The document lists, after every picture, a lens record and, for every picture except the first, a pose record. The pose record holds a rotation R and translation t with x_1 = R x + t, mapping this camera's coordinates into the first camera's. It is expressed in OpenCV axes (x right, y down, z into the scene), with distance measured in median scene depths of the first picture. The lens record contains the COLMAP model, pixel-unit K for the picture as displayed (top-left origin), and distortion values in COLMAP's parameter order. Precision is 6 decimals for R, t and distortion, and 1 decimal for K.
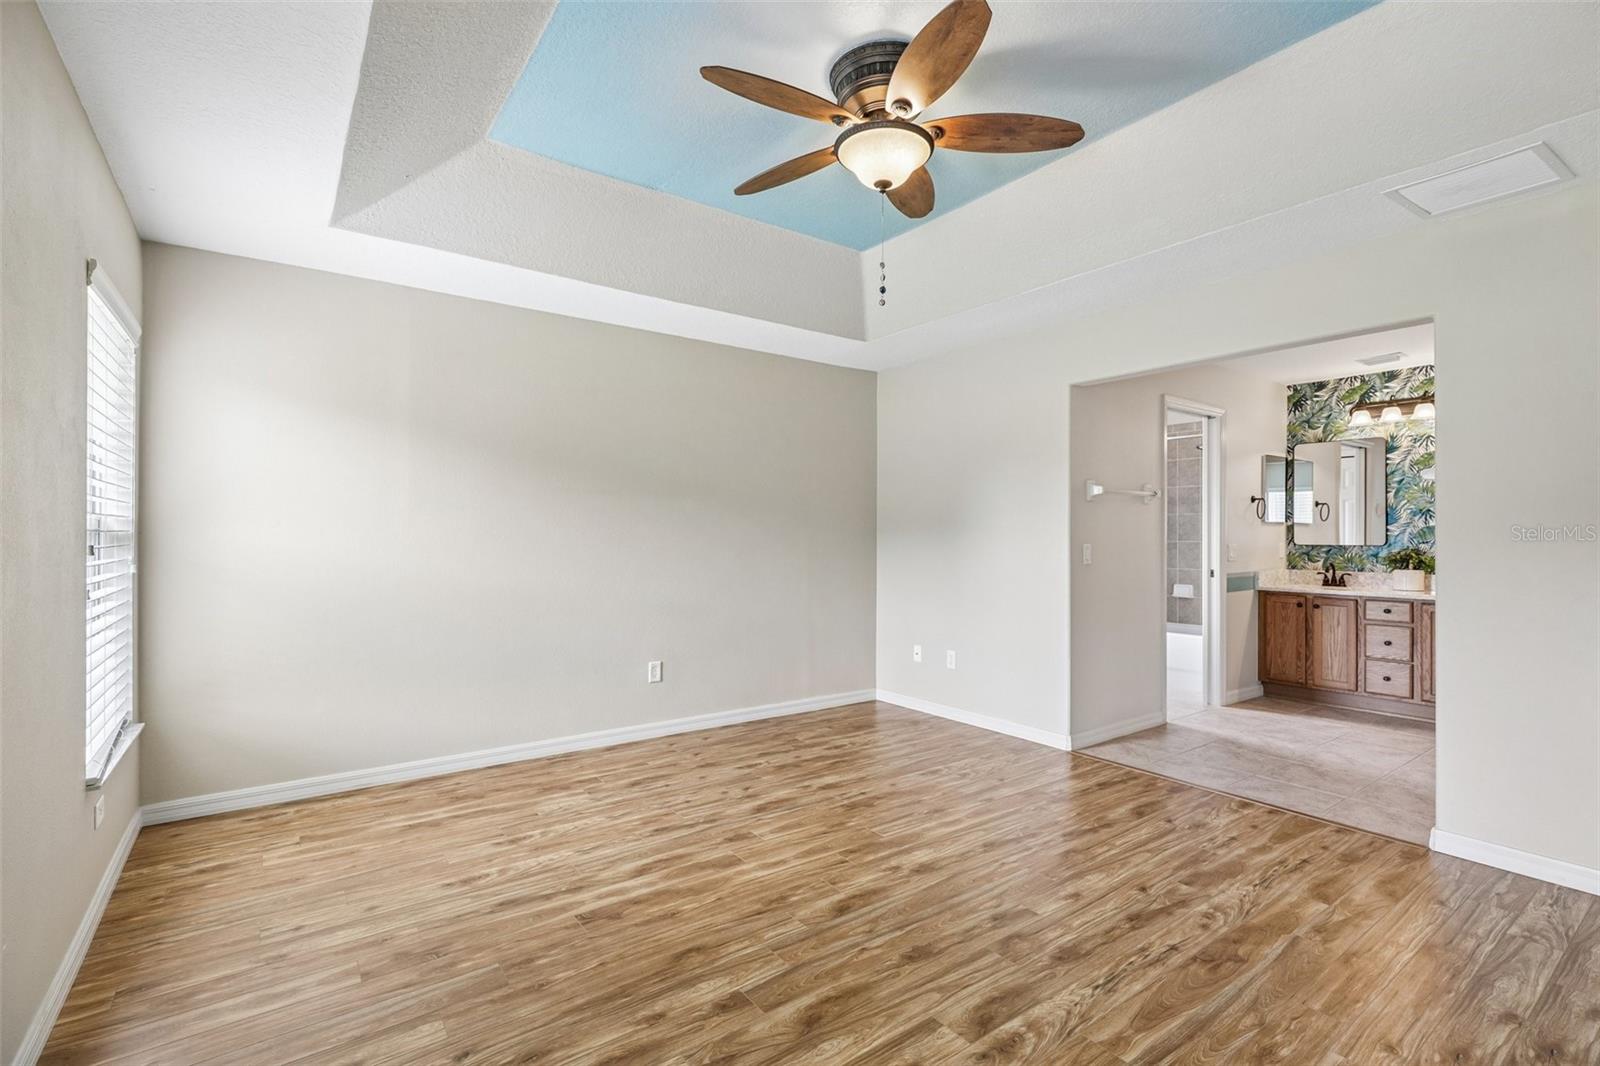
lens RADIAL K [[729.1, 0, 805.8], [0, 729.1, 530.7], [0, 0, 1]] dist [0.000158, 0.000036]
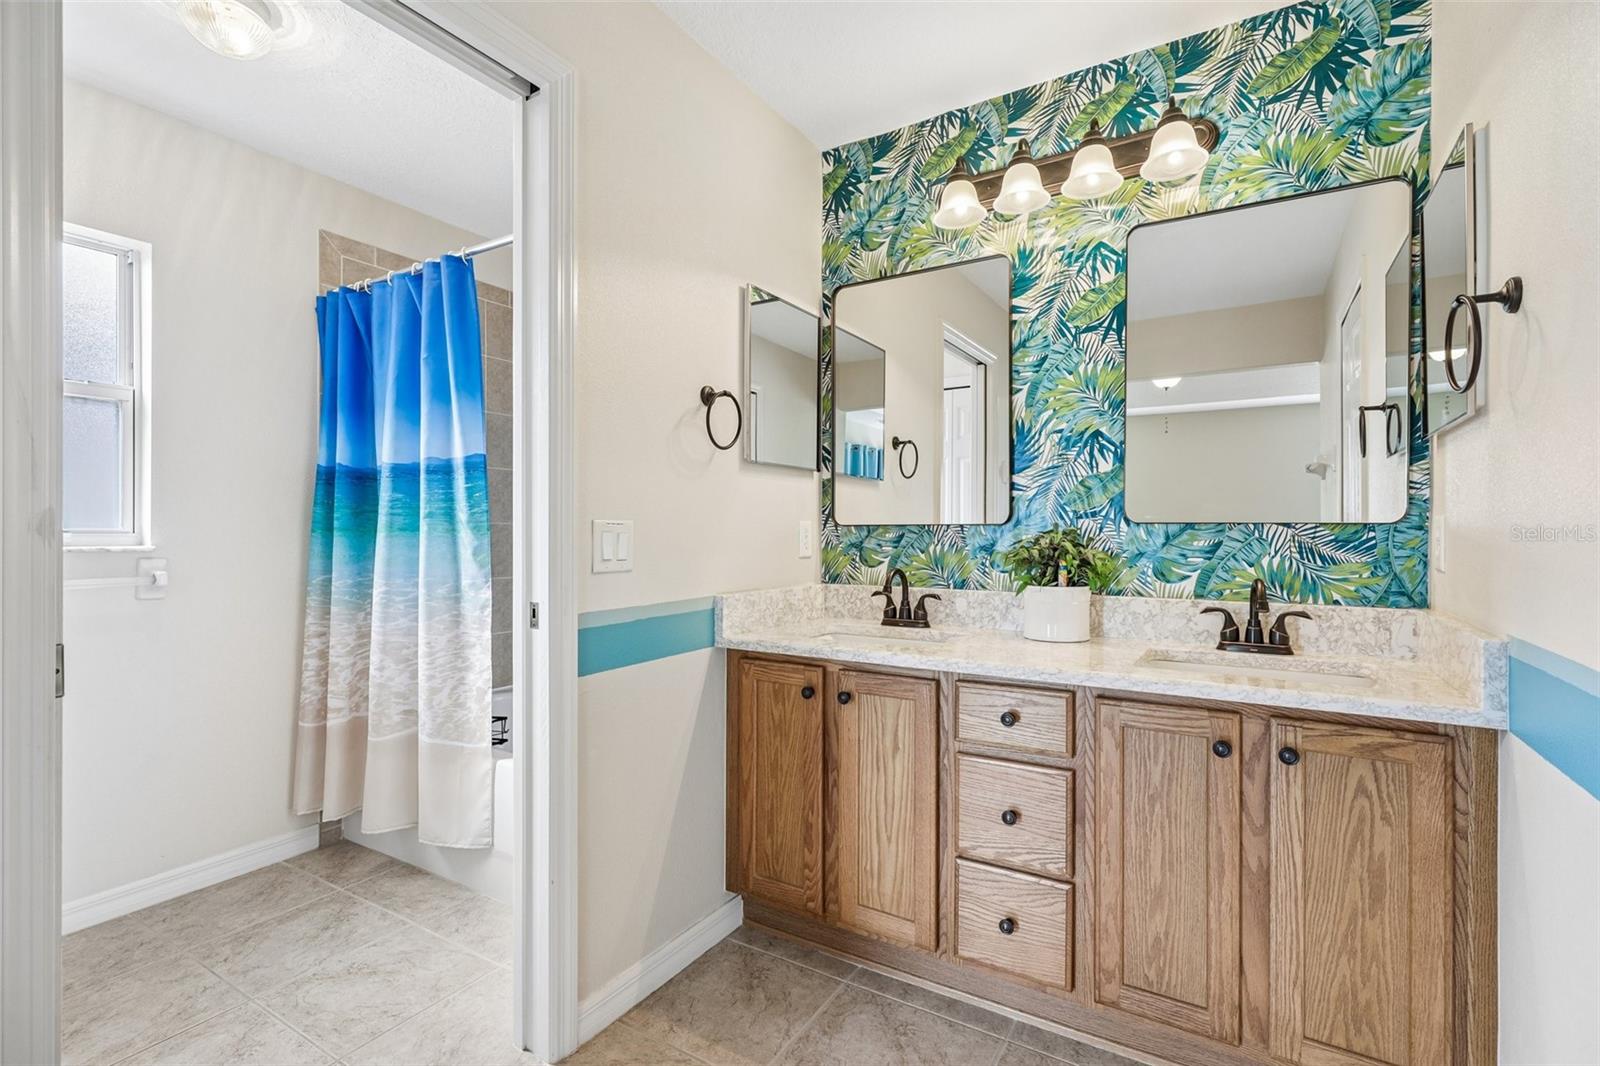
lens RADIAL K [[732.8, 0, 807.5], [0, 732.8, 533.7], [0, 0, 1]] dist [0.001568, 0.000123]
pose [[0.923391, -0.004495, 0.383835, 0.533596], [0.000705, 0.999950, 0.010013, 0.021553], [-0.383861, -0.008975, 0.923347, 0.664742]]
